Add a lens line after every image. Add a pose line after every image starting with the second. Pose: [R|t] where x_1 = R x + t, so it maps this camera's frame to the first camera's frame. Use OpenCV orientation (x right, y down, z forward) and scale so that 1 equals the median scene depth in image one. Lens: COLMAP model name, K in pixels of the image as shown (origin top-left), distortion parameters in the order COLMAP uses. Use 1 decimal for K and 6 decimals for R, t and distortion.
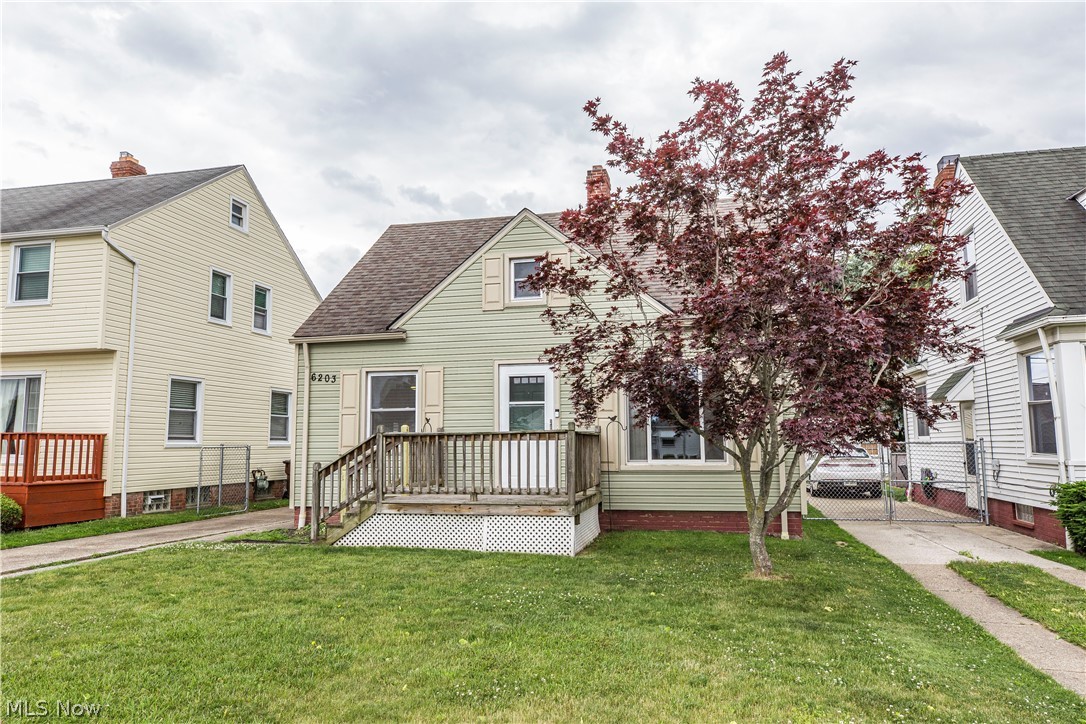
lens RADIAL K [[745.2, 0, 542.0], [0, 745.2, 358.1], [0, 0, 1]] dist [0.008715, -0.005374]
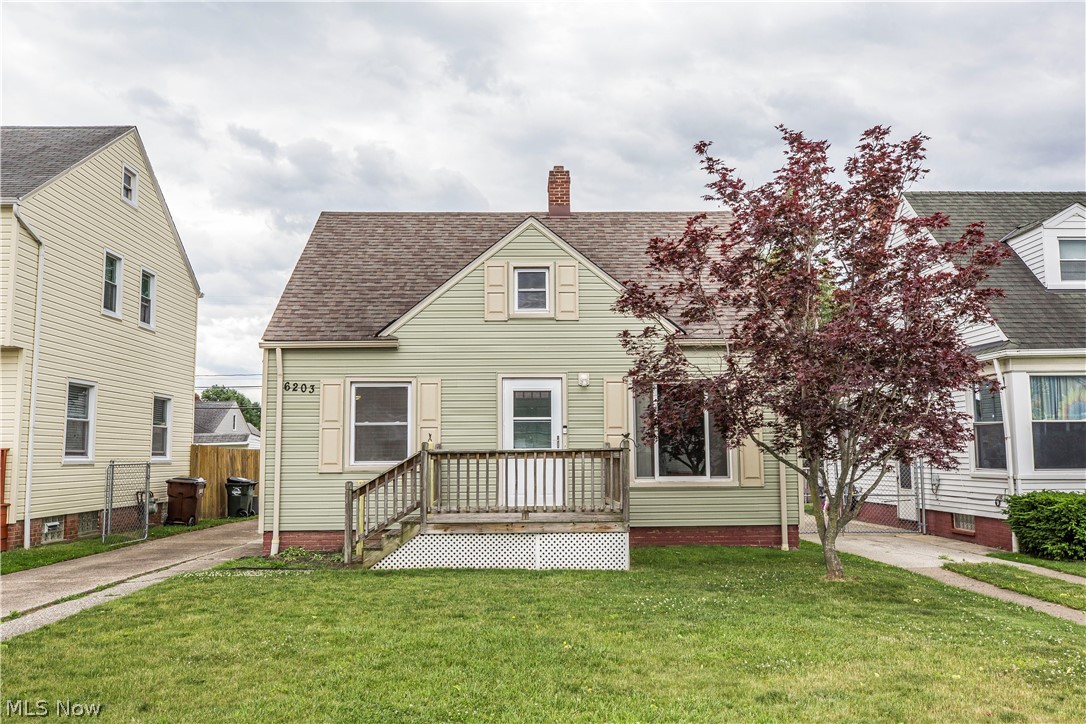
lens RADIAL K [[887.6, 0, 544.2], [0, 887.6, 361.8], [0, 0, 1]] dist [-0.011865, 0.006590]
pose [[0.966419, 0.027490, 0.255496, -0.292767], [-0.029183, 0.999570, 0.002838, -0.016507], [-0.255308, -0.010198, 0.966806, -0.110878]]
